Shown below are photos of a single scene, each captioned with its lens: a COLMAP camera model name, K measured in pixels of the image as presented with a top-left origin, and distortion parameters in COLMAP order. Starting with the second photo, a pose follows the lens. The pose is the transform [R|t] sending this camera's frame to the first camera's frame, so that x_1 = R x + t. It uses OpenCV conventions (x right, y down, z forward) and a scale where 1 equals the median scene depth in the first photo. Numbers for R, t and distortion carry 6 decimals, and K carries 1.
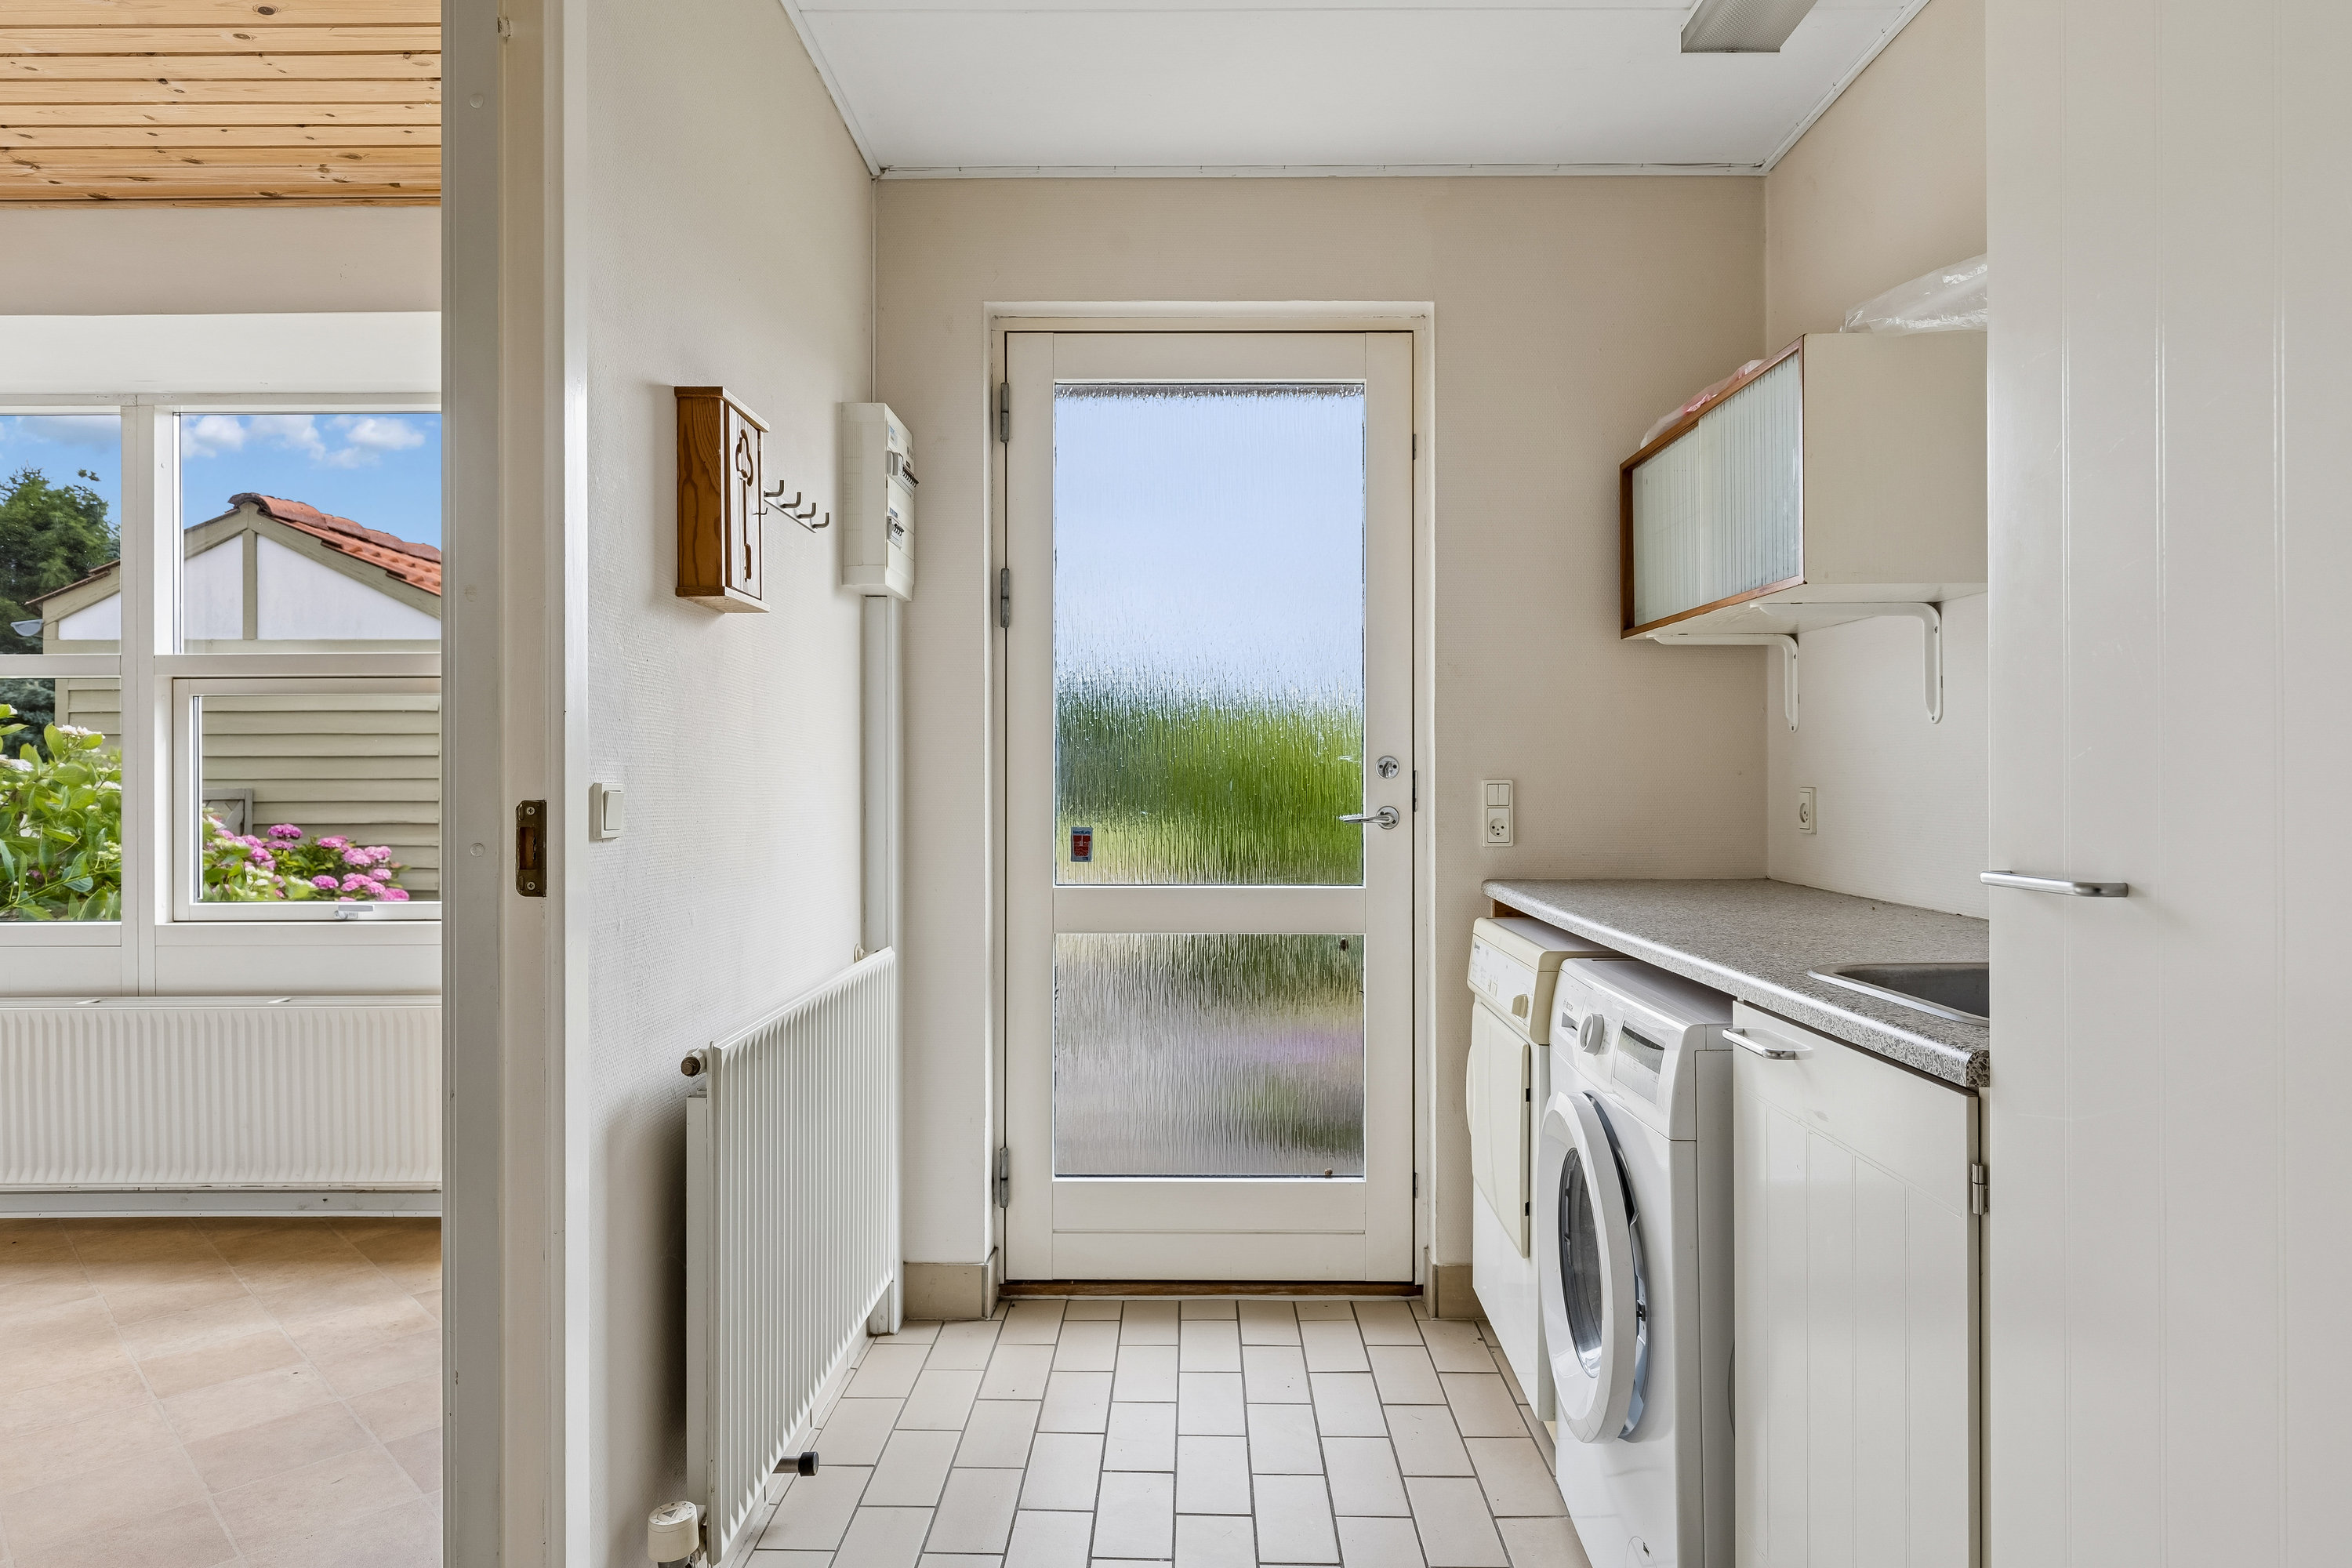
lens RADIAL K [[1370.0, 0, 1182.5], [0, 1370.0, 773.1], [0, 0, 1]] dist [-0.006684, 0.001945]
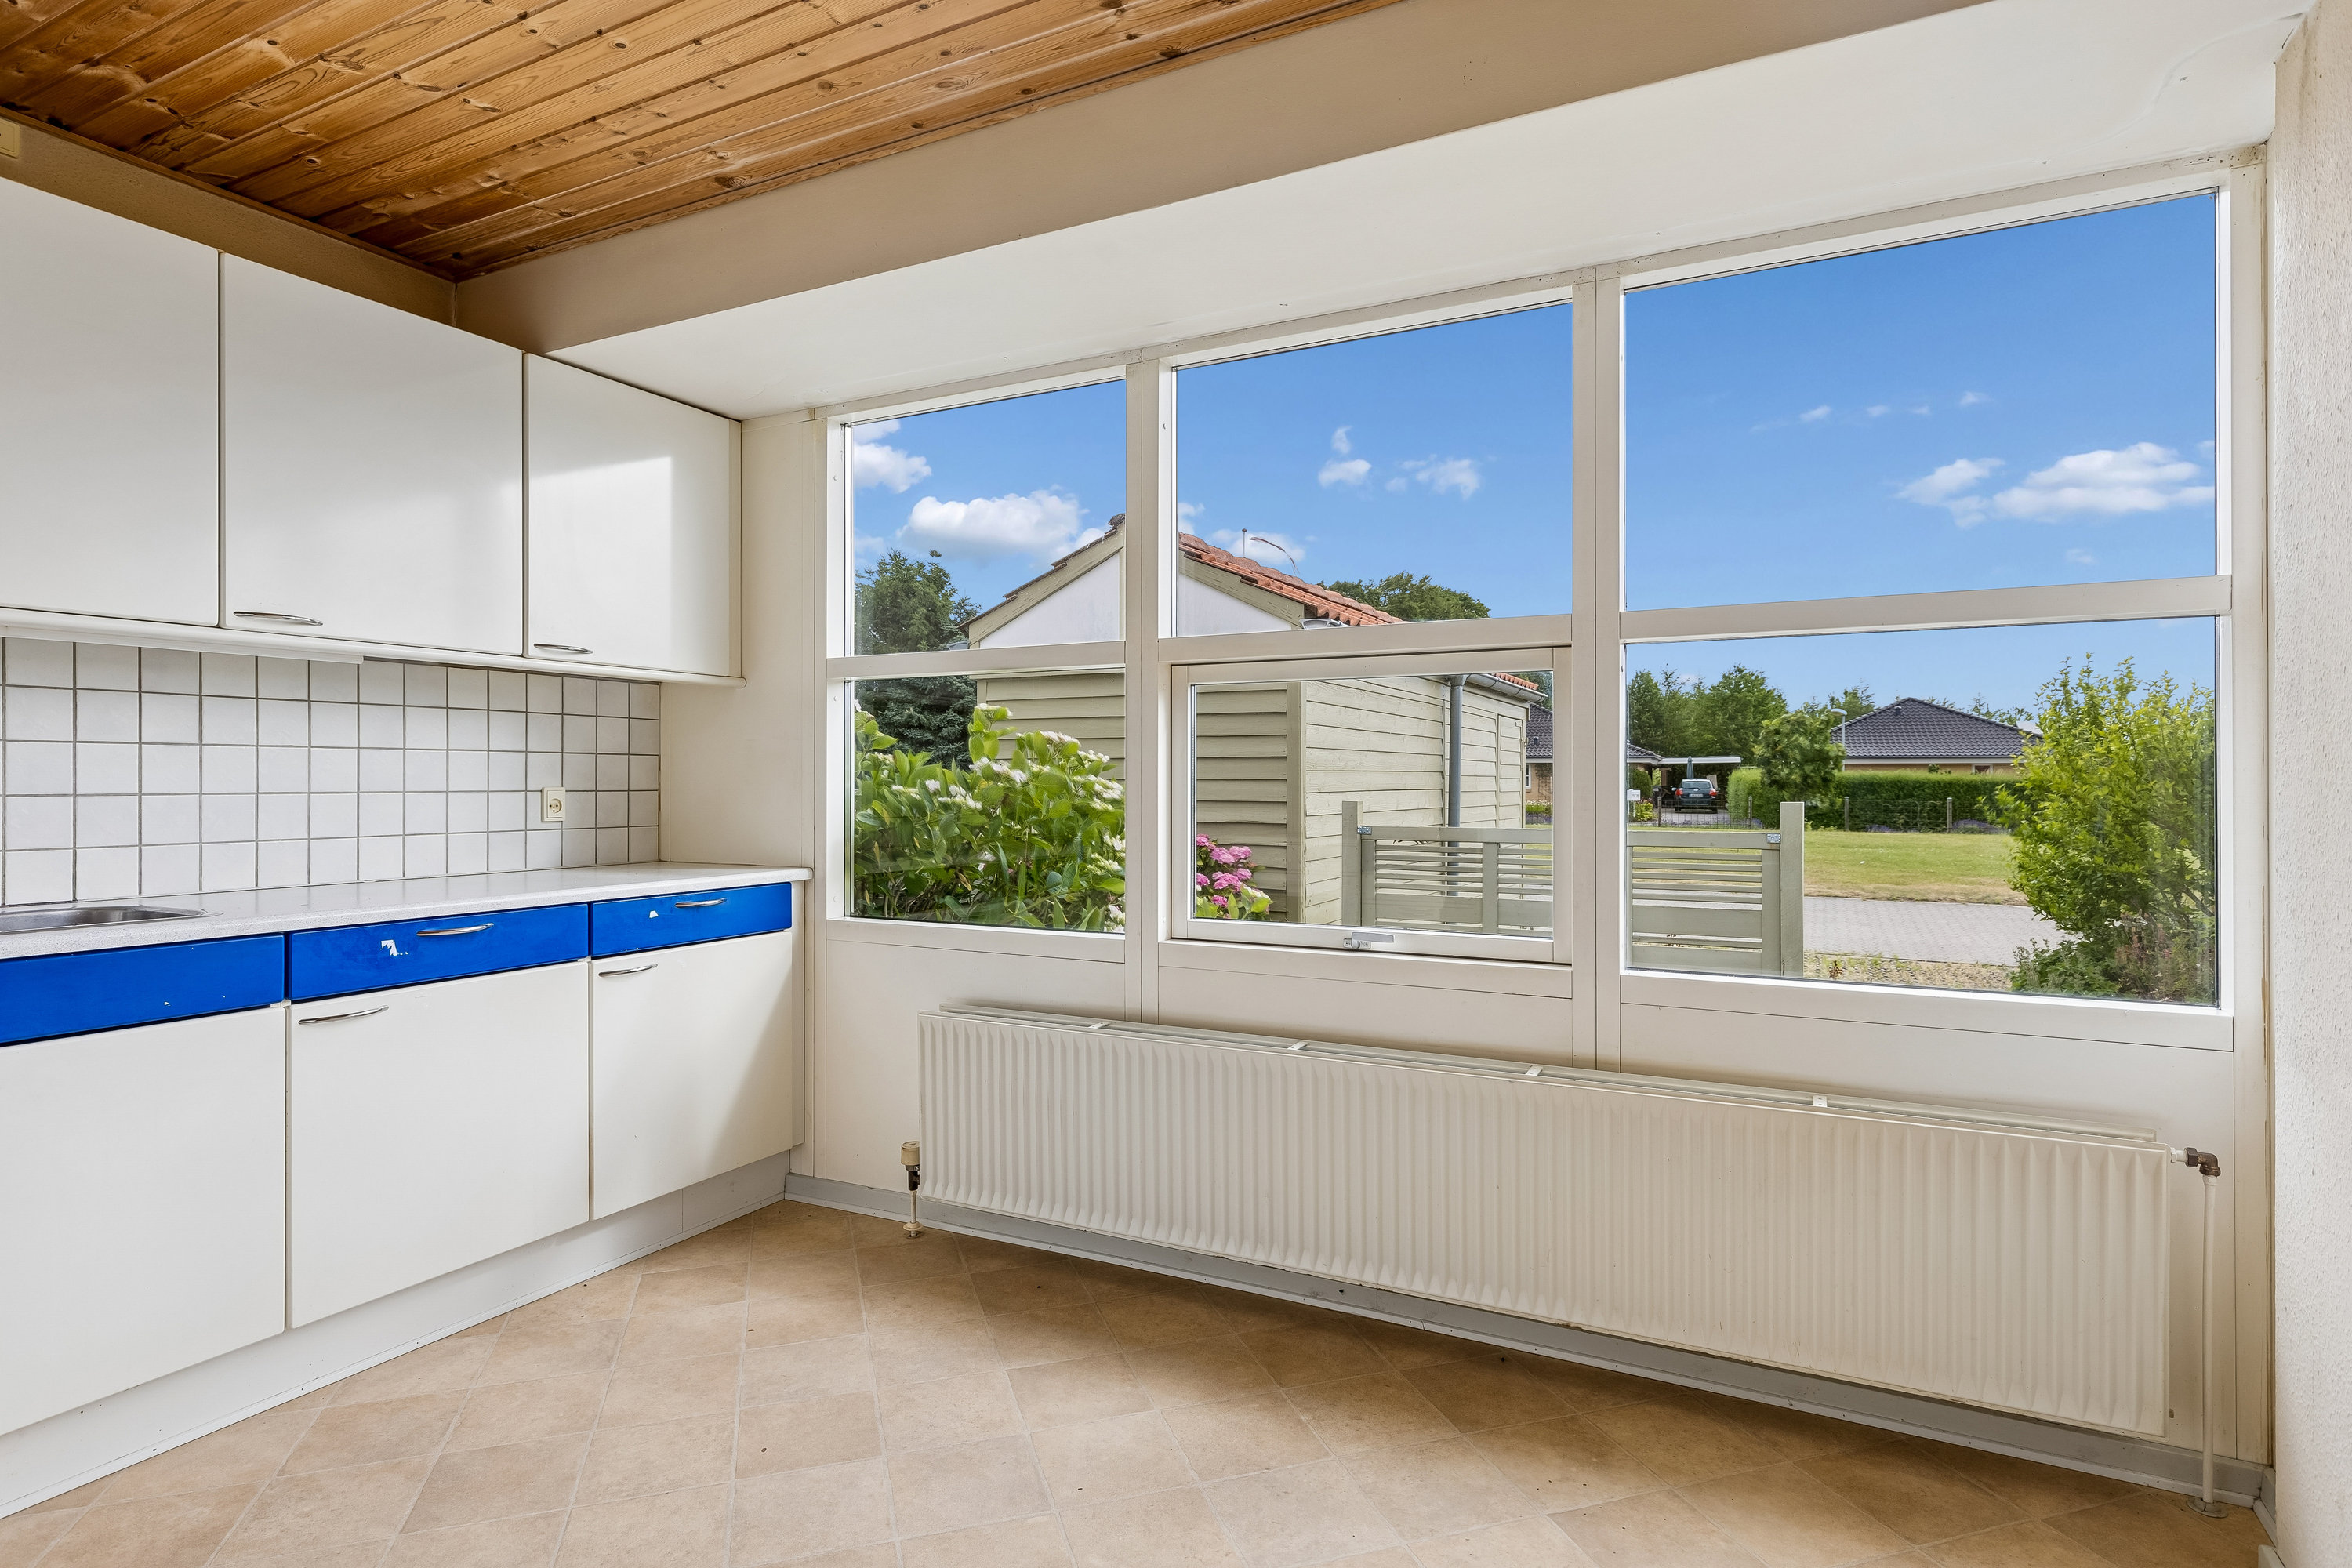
lens RADIAL K [[1251.4, 0, 1177.2], [0, 1251.4, 780.3], [0, 0, 1]] dist [0.004685, -0.001028]
pose [[0.885860, 0.008504, -0.463875, -0.360889], [-0.007435, 0.999964, 0.004133, 0.002554], [0.463893, -0.000213, 0.885891, 0.281124]]
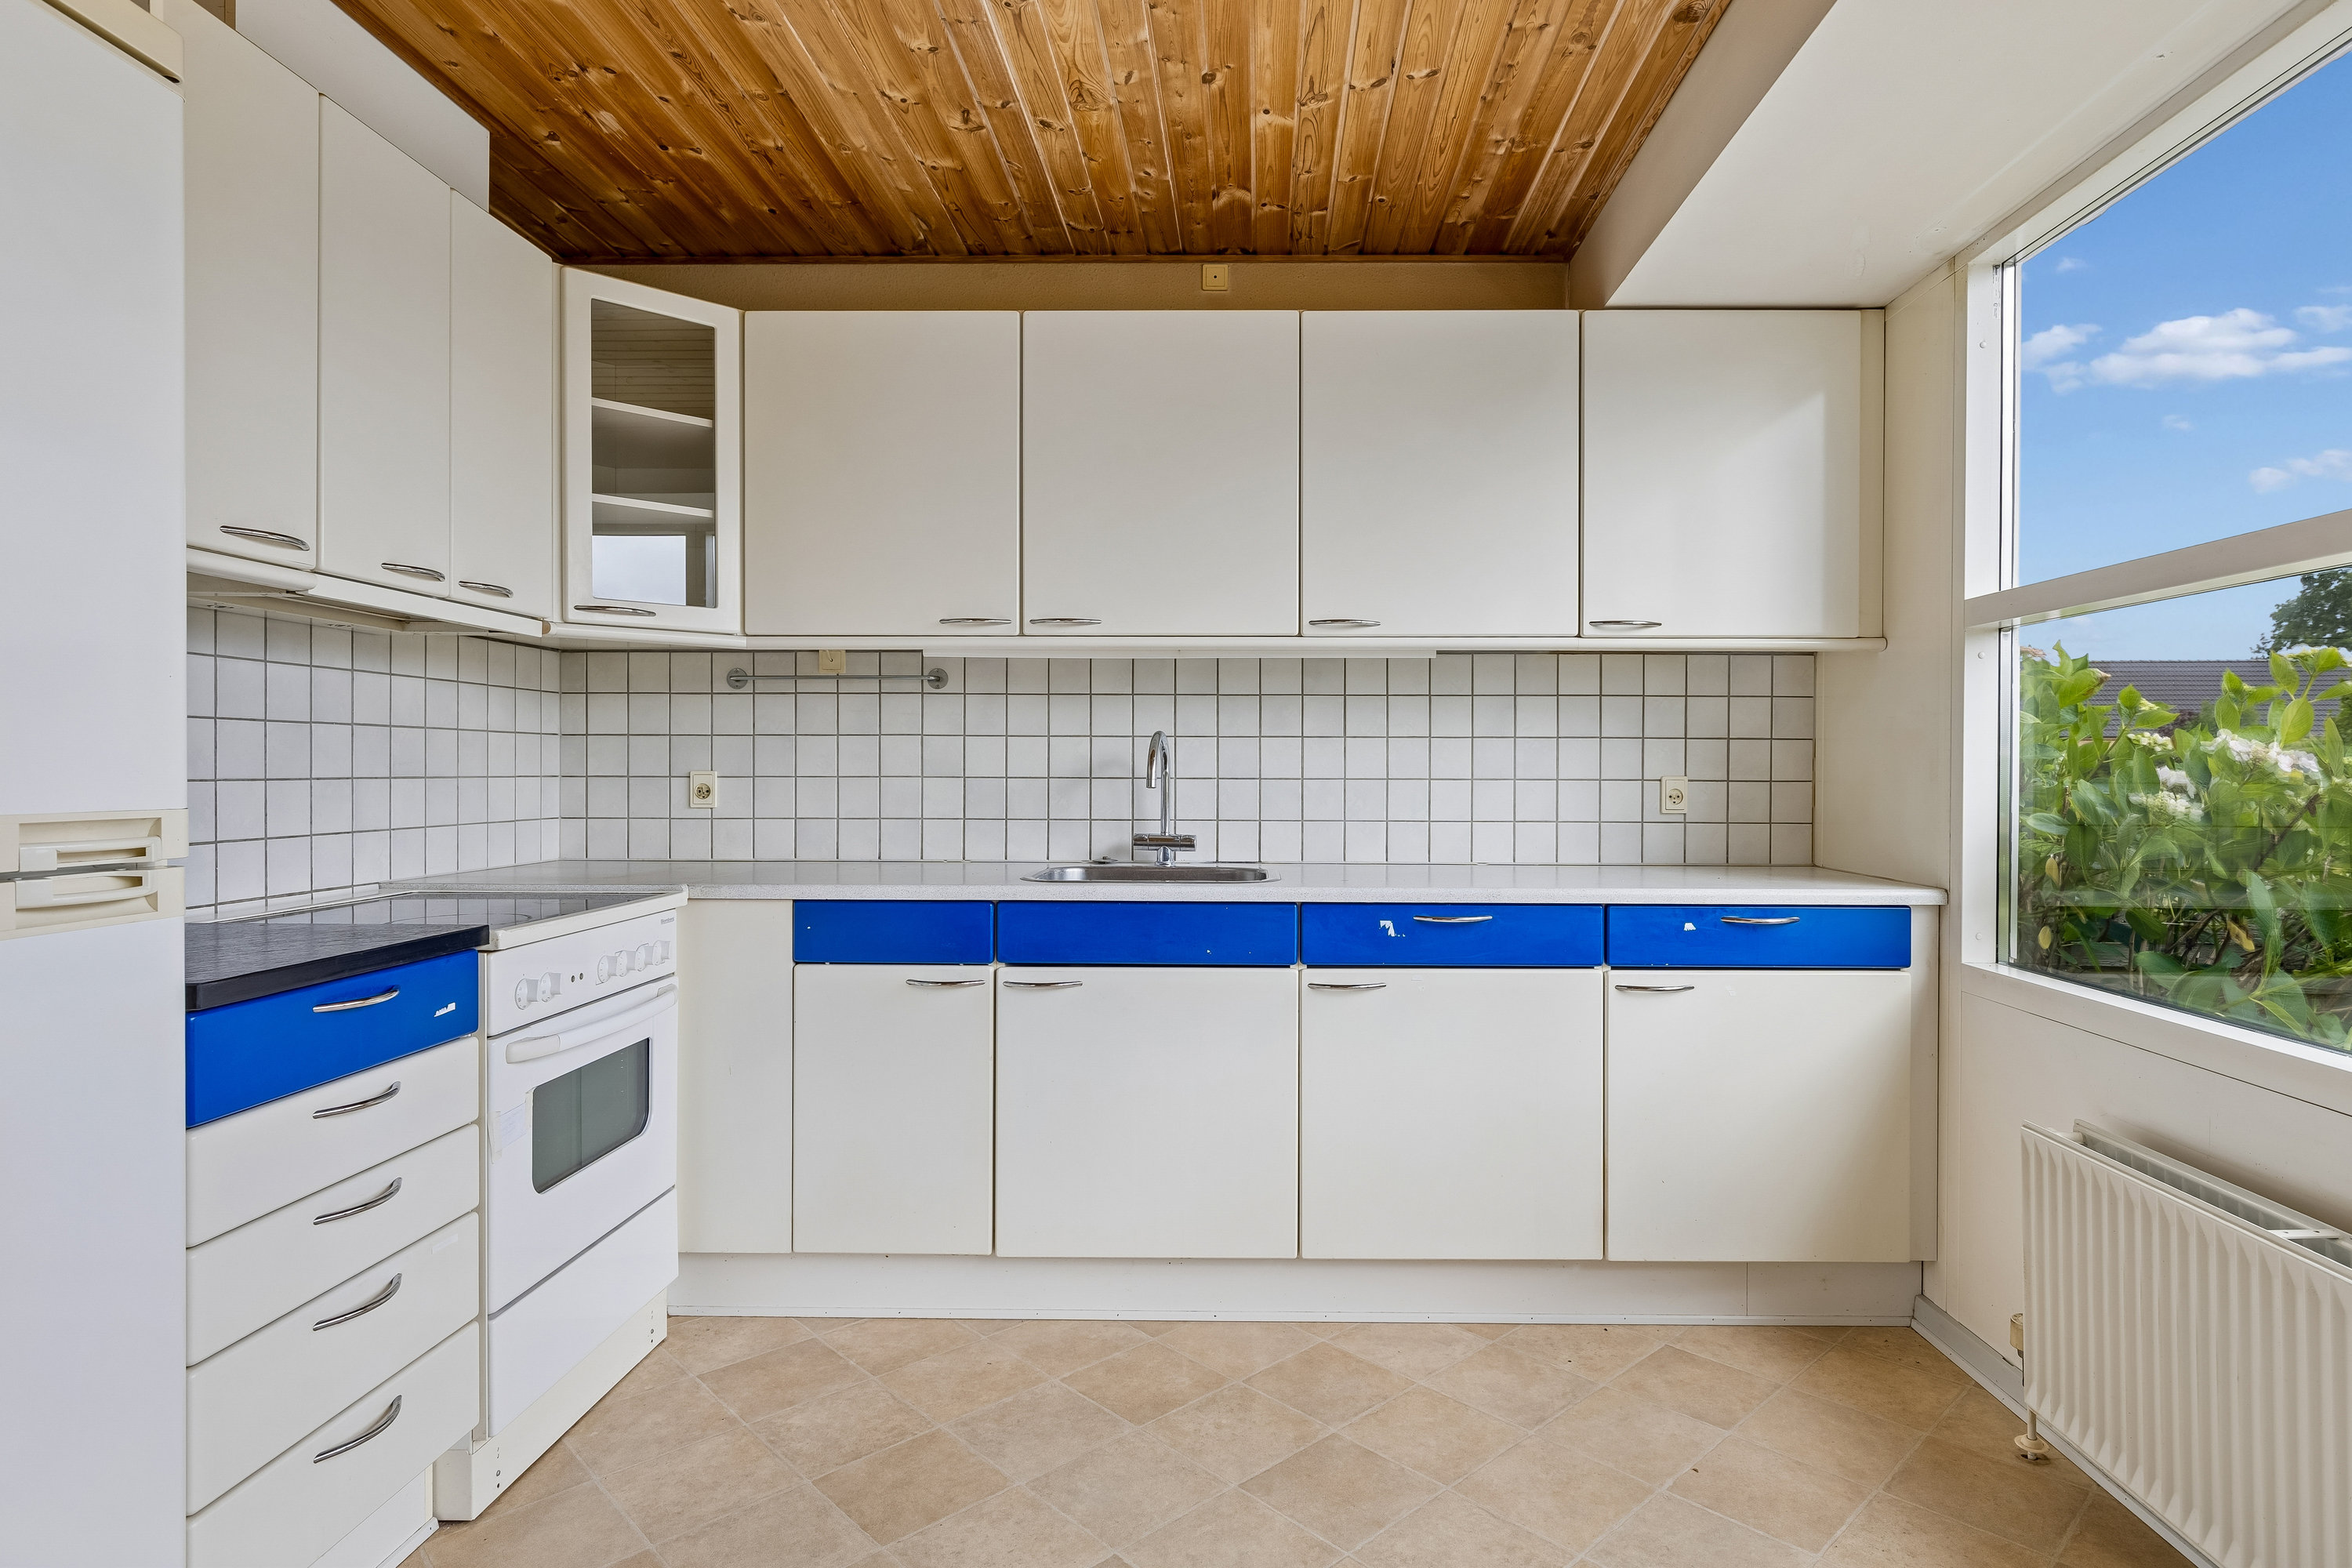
lens RADIAL K [[1251.4, 0, 1183.4], [0, 1251.4, 777.6], [0, 0, 1]] dist [0.004685, -0.001028]
pose [[-0.020684, 0.015270, -0.999669, -0.344627], [-0.003187, 0.999877, 0.015339, 0.003838], [0.999781, 0.003503, -0.020632, 0.591904]]
